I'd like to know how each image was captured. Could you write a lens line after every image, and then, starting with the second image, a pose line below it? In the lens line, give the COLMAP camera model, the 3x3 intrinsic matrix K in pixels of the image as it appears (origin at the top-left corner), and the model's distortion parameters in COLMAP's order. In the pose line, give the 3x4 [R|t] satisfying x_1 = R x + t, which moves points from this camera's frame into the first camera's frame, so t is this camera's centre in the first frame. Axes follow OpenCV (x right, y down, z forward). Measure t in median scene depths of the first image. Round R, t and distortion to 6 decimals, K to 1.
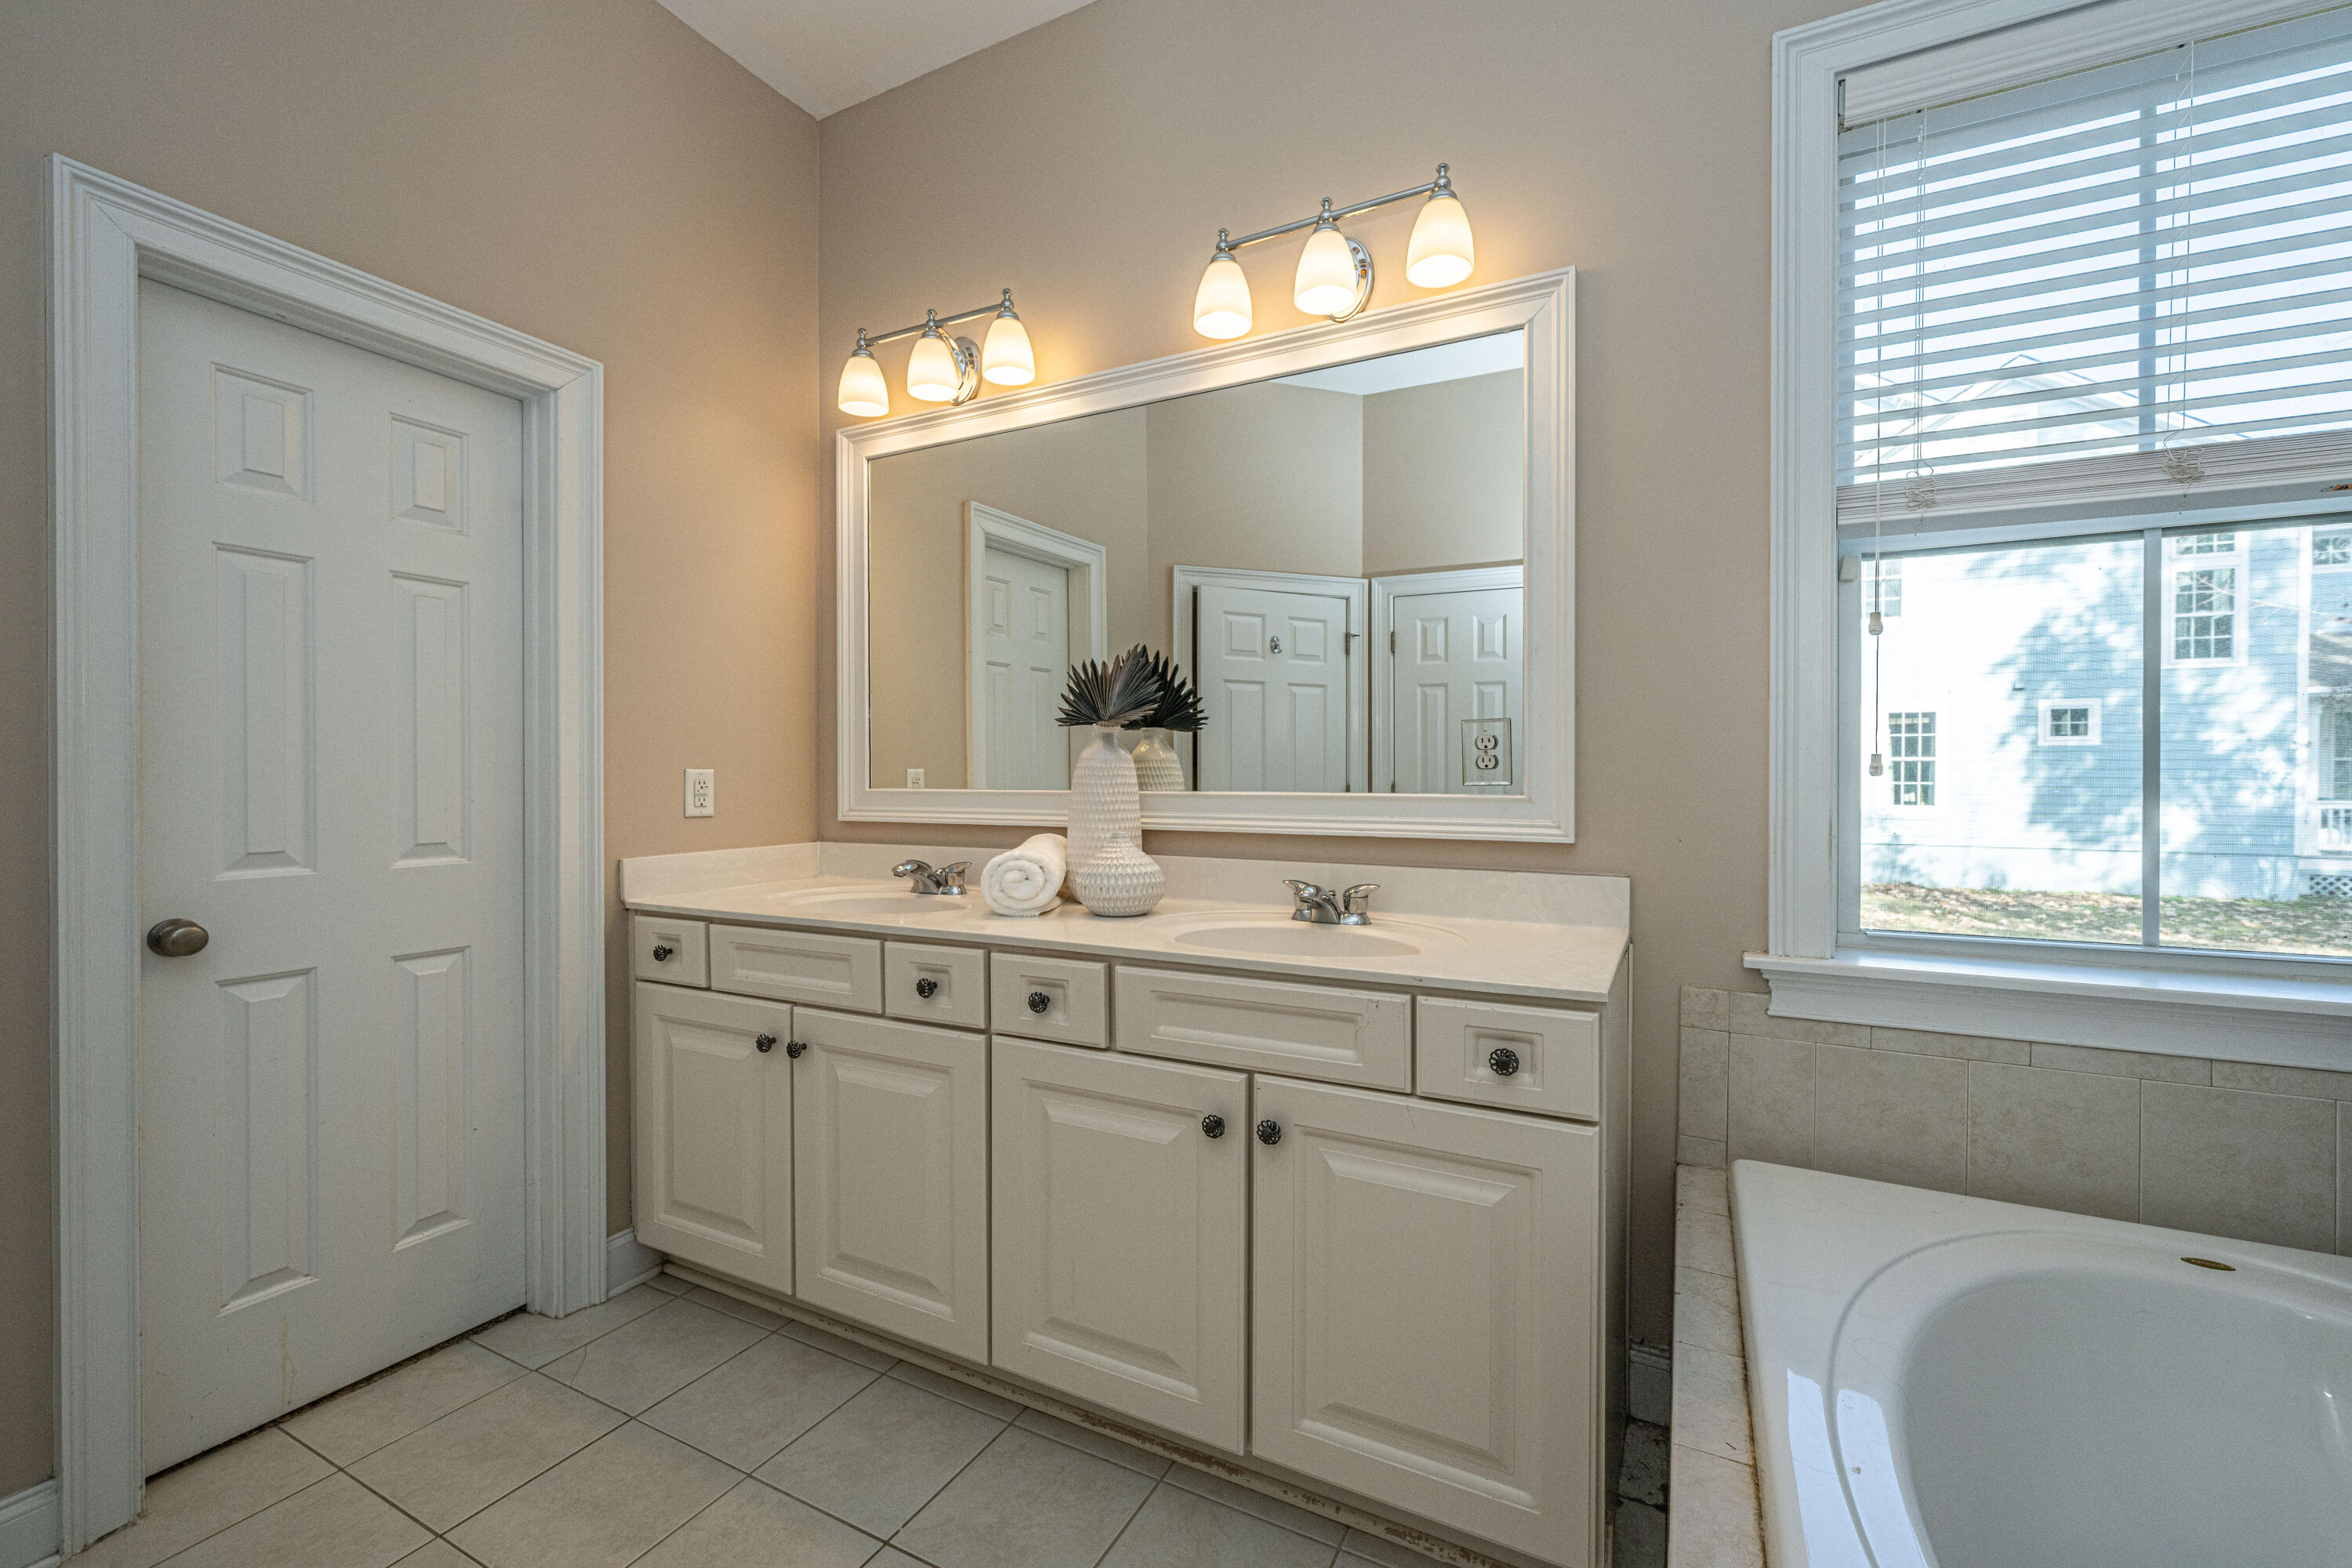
lens RADIAL K [[950.3, 0, 1182.4], [0, 950.3, 773.3], [0, 0, 1]] dist [0.000372, 0.000146]
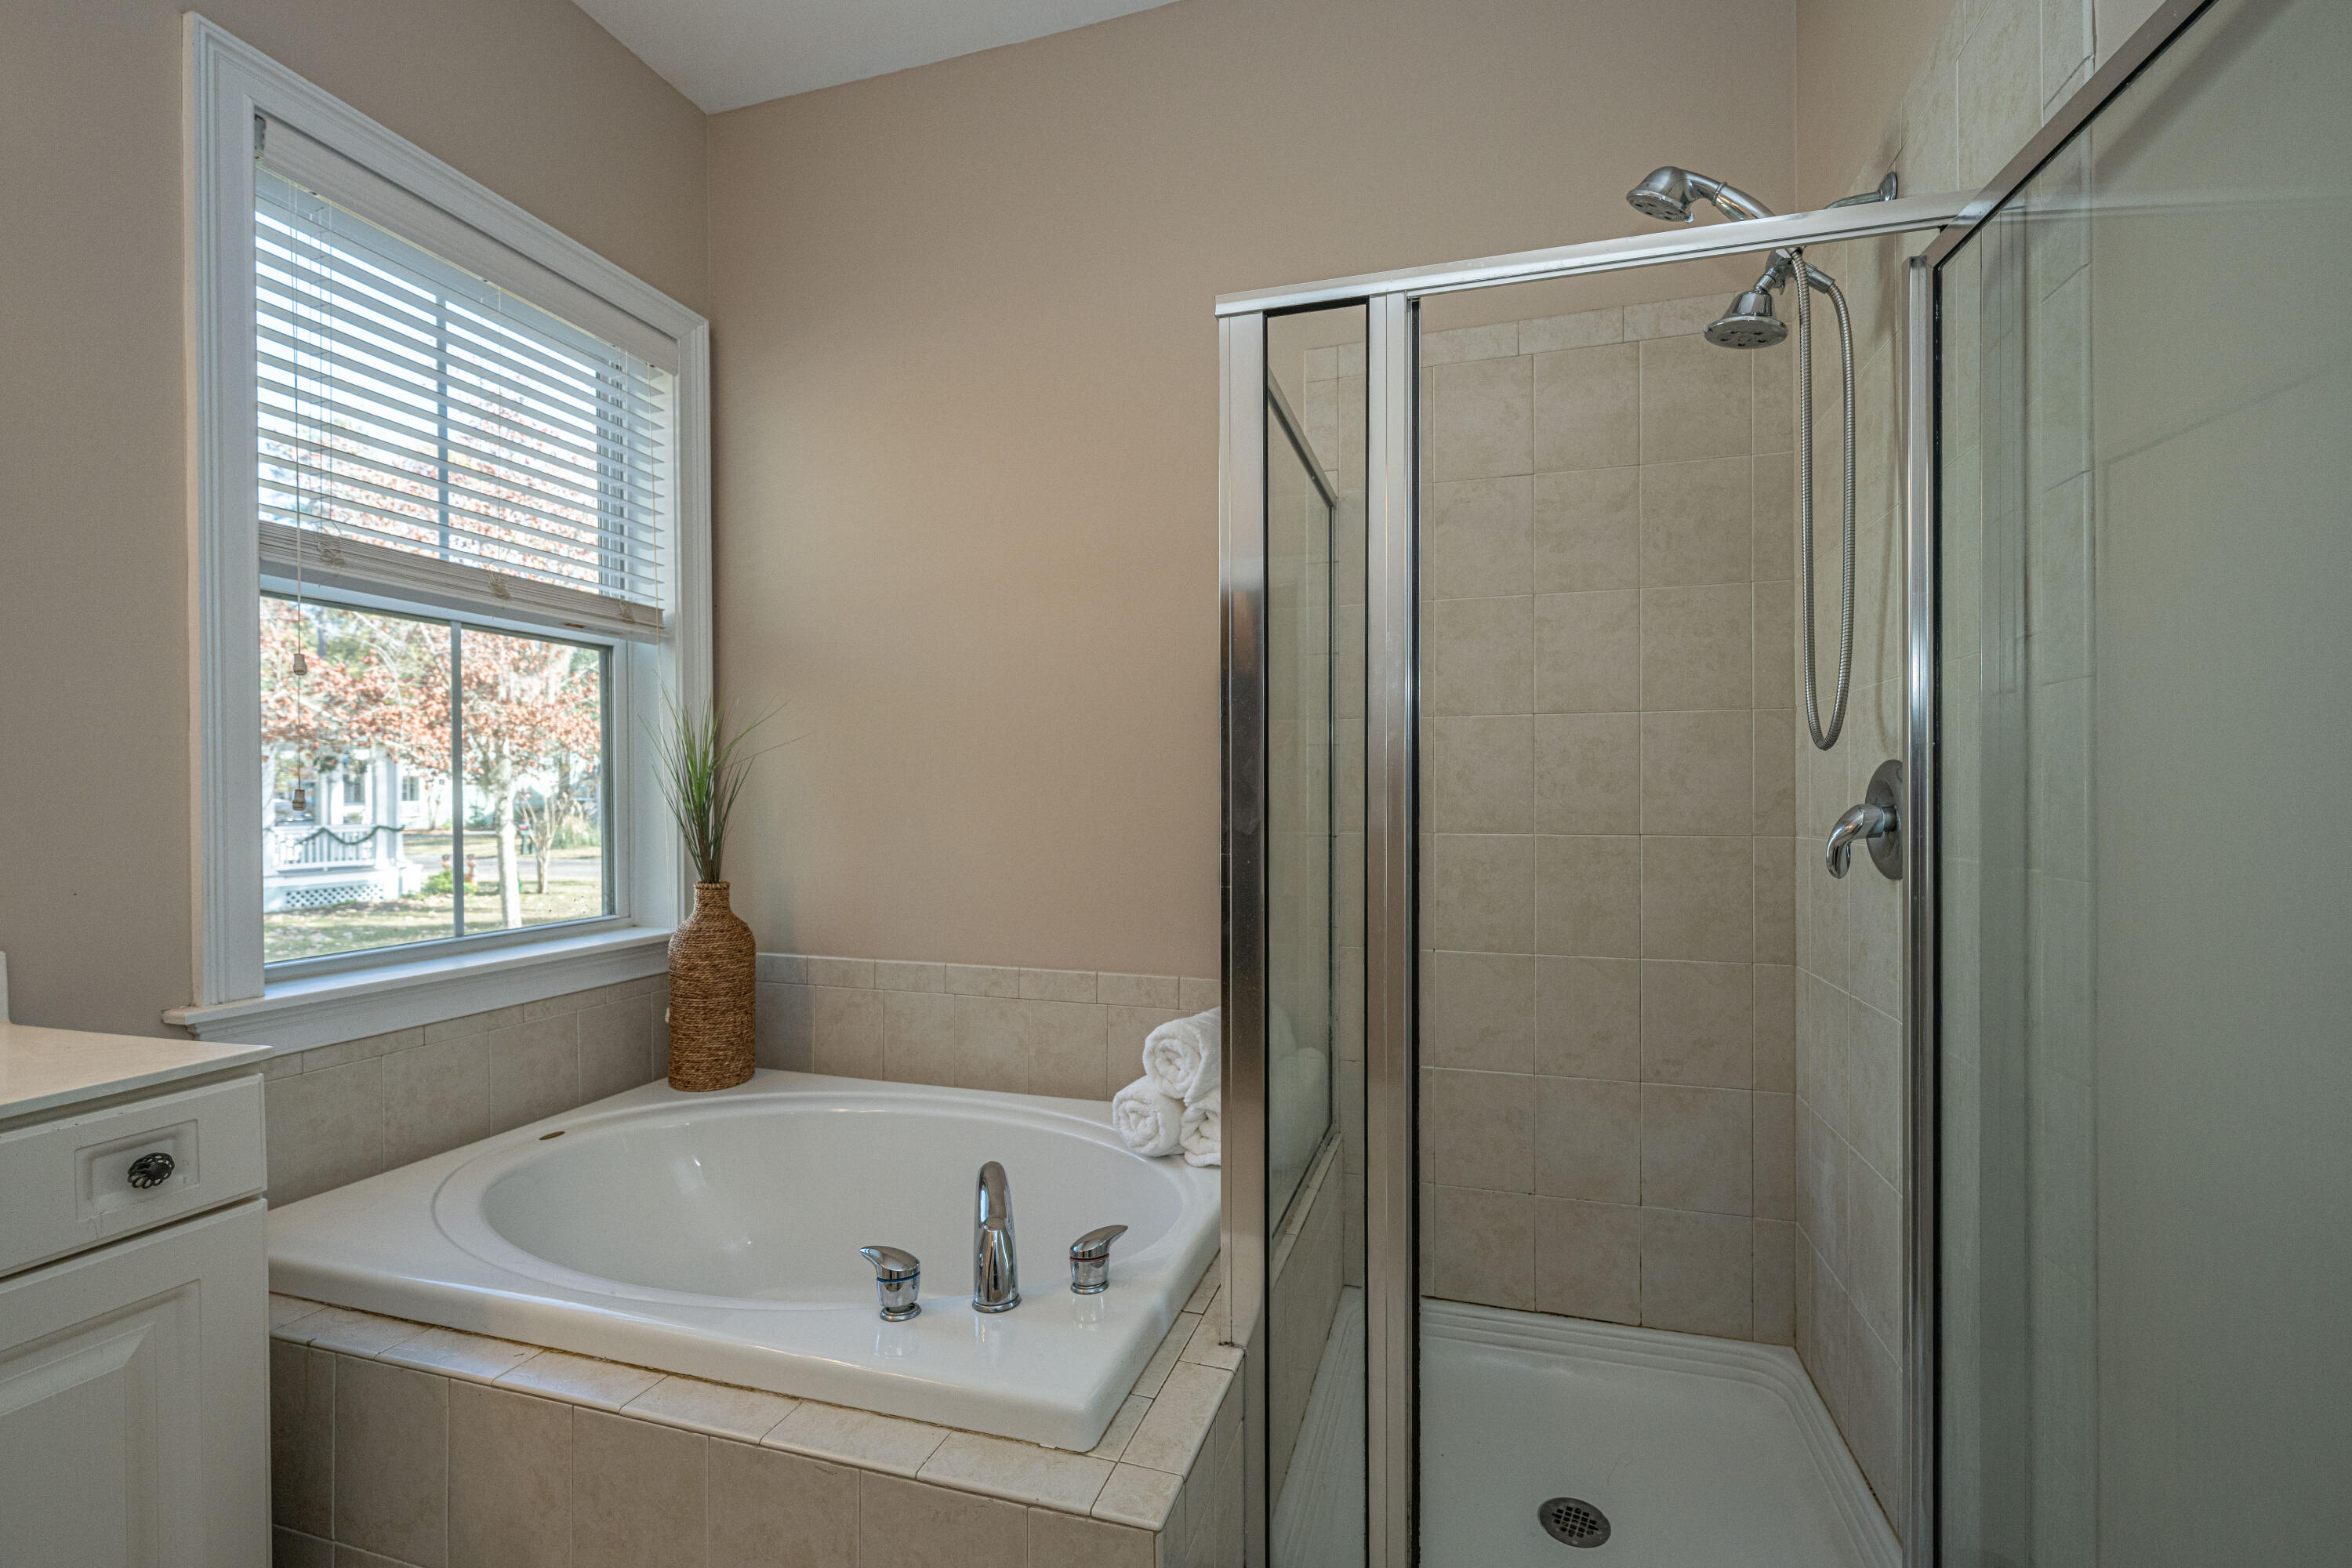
lens RADIAL K [[934.7, 0, 1183.7], [0, 934.7, 782.4], [0, 0, 1]] dist [0.001298, -0.000208]
pose [[-0.136709, 0.018198, 0.990444, -0.416828], [0.013040, 0.999778, -0.016569, 0.002020], [-0.990525, 0.010651, -0.136916, 0.180418]]
